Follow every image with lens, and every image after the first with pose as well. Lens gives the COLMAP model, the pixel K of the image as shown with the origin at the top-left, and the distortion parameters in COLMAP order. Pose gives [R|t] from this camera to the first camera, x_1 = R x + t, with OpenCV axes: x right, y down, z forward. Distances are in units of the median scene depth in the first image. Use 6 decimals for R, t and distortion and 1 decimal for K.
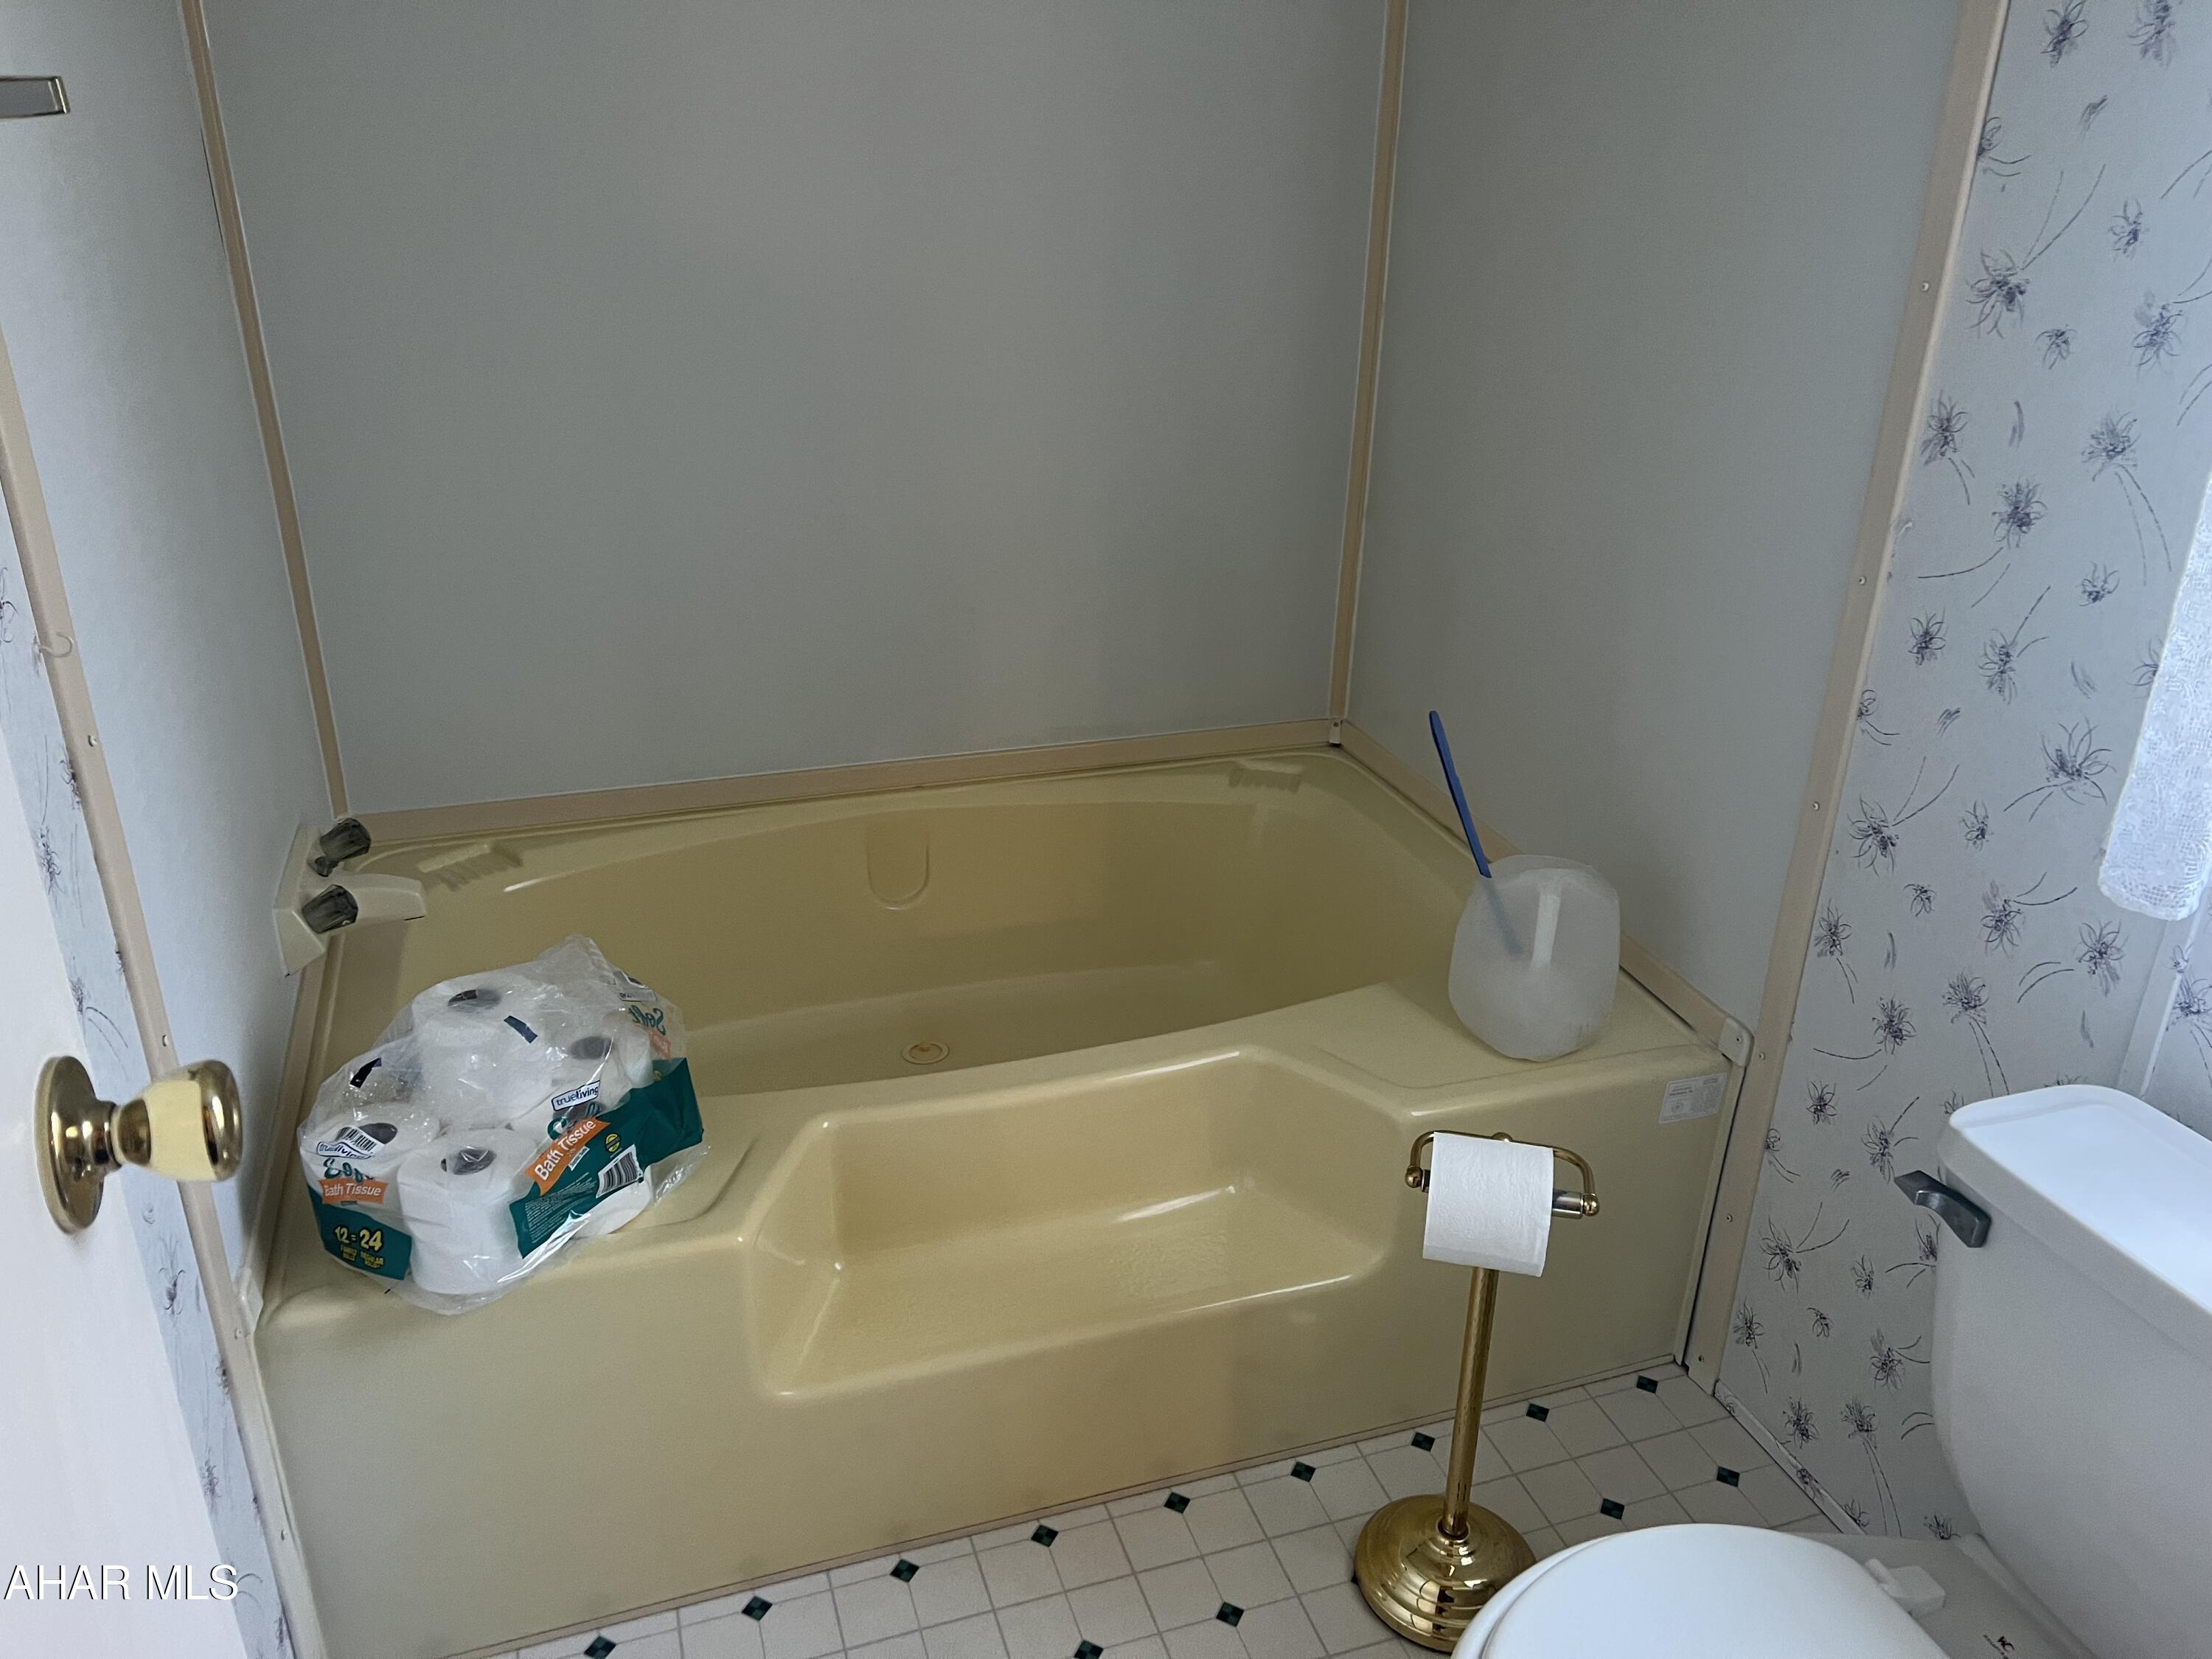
lens RADIAL K [[1651.5, 0, 1109.1], [0, 1651.5, 765.7], [0, 0, 1]] dist [-0.001572, -0.001170]
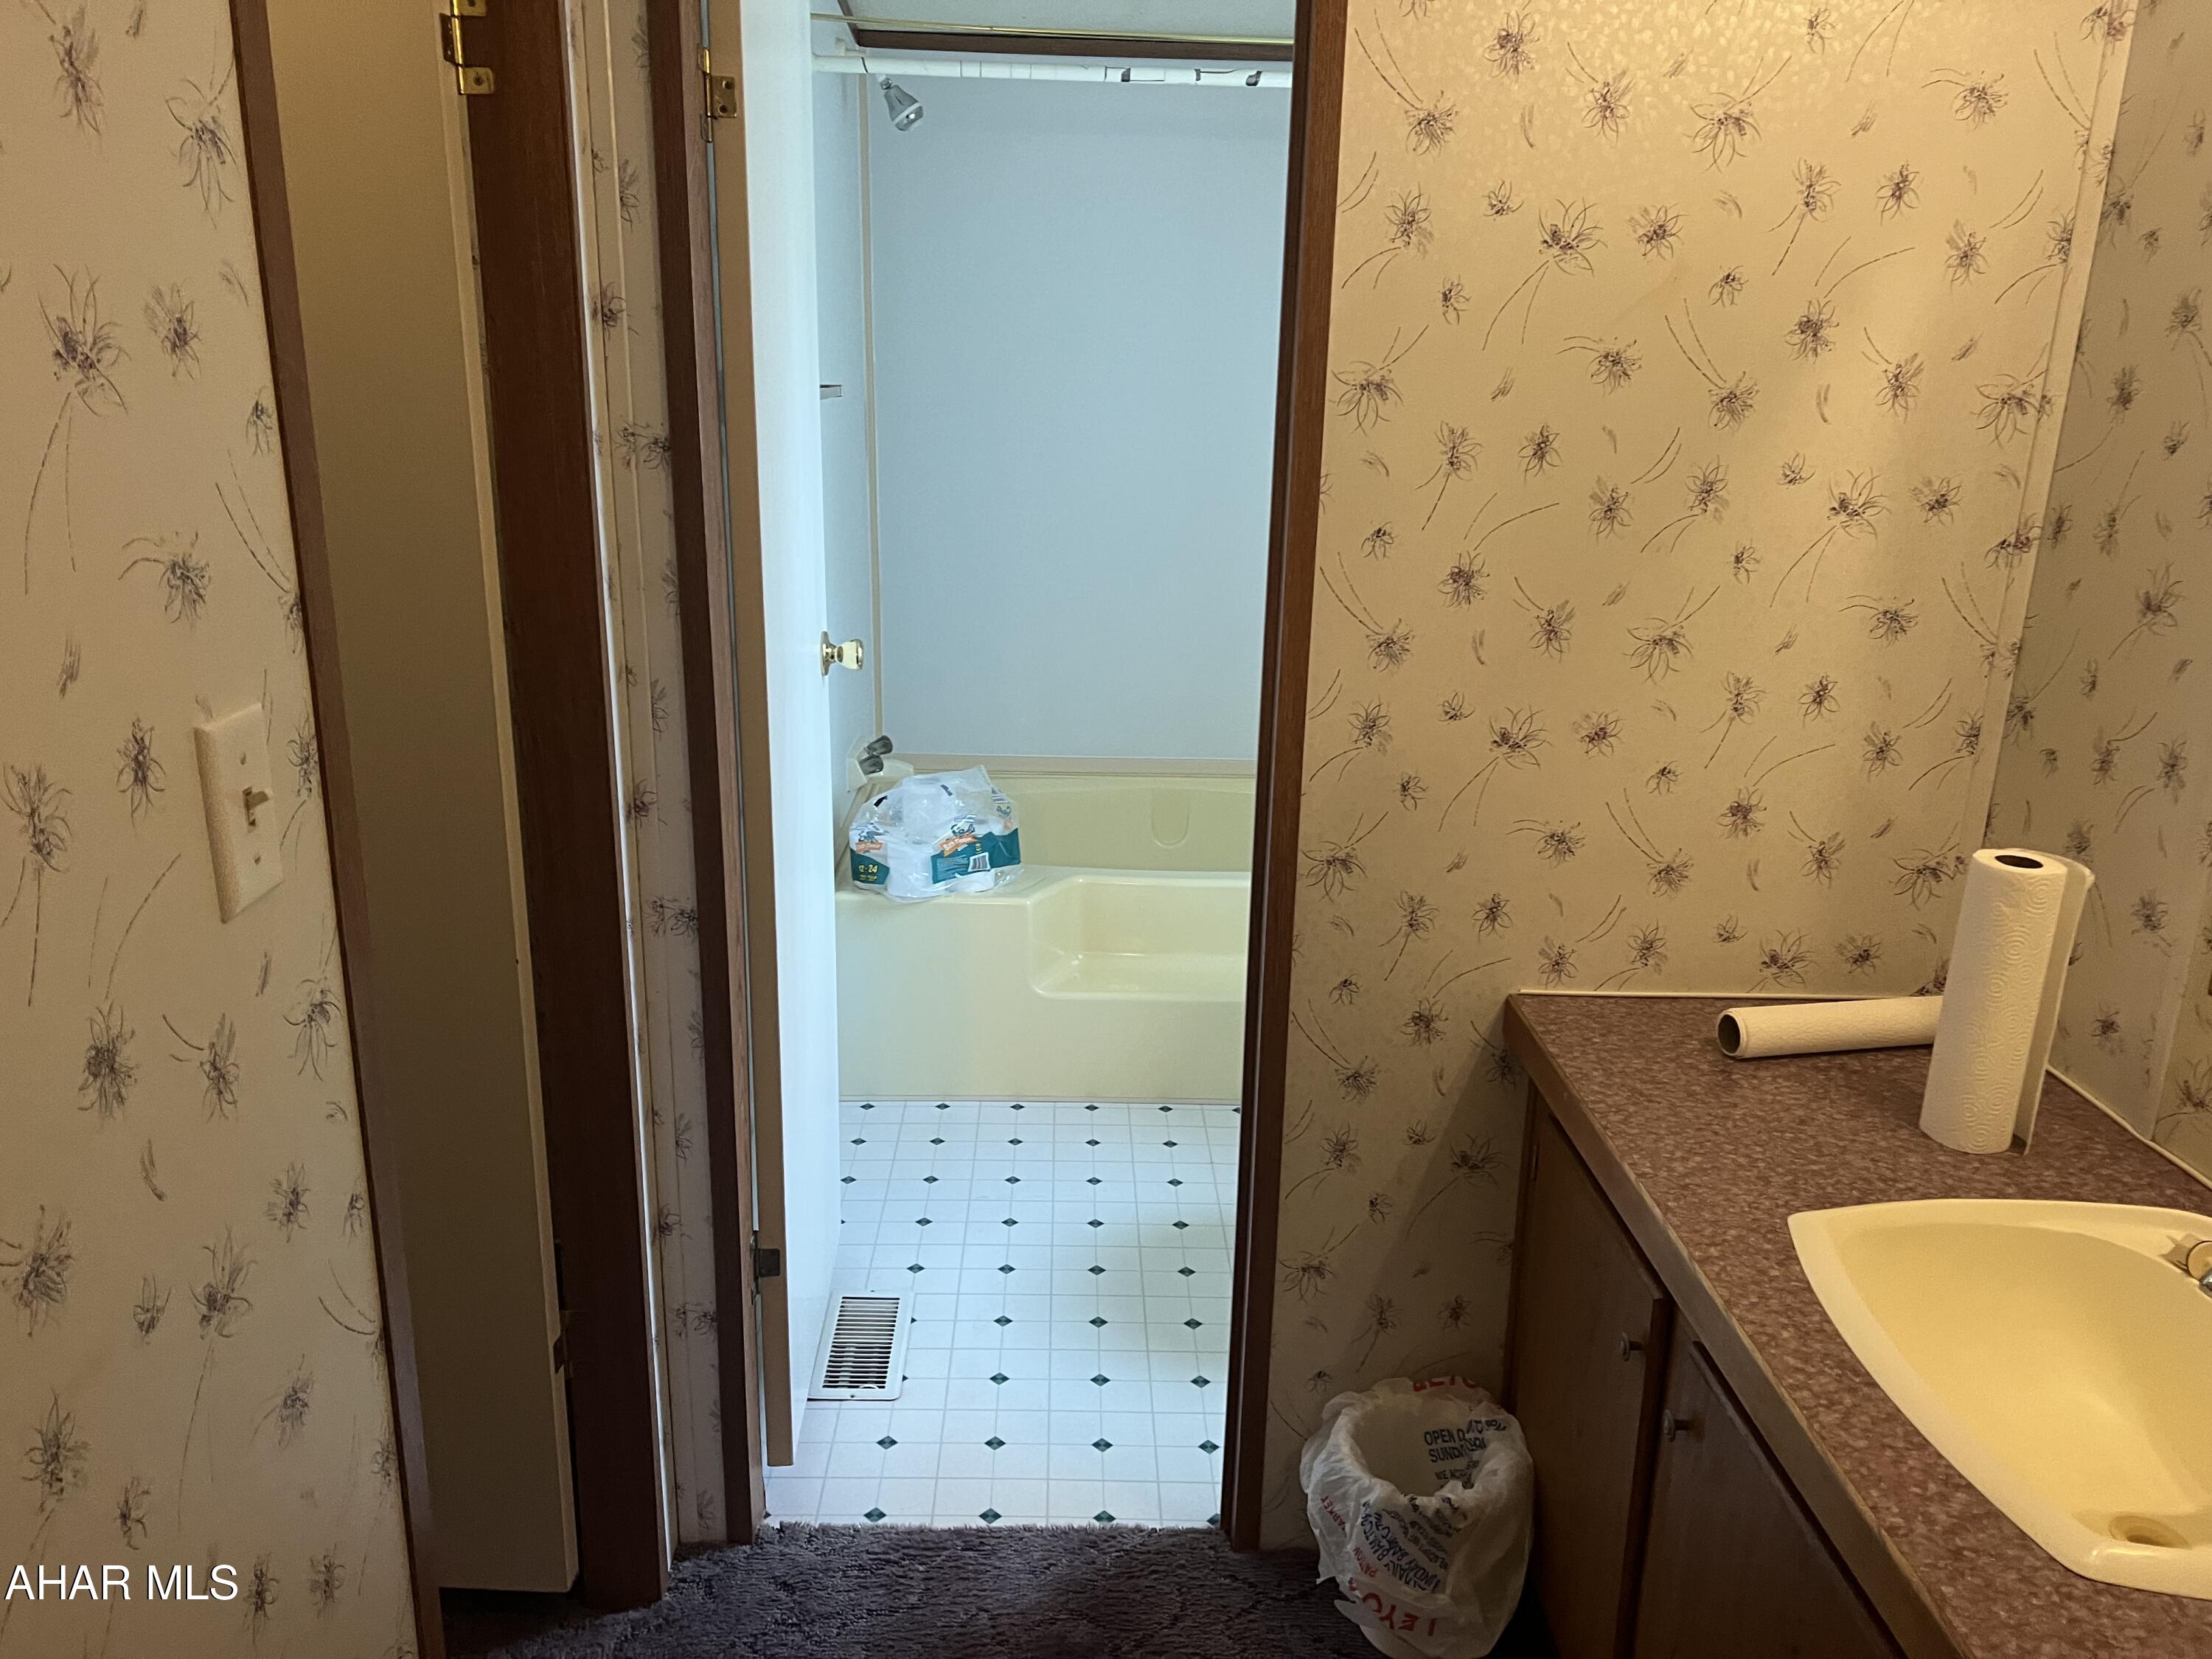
lens RADIAL K [[1629.4, 0, 1106.0], [0, 1629.4, 829.5], [0, 0, 1]] dist [0.001668, 0.000325]
pose [[0.954363, 0.087739, -0.285470, 0.487543], [-0.123054, 0.986485, -0.108190, 0.426060], [0.272120, 0.138381, 0.952261, -1.041783]]
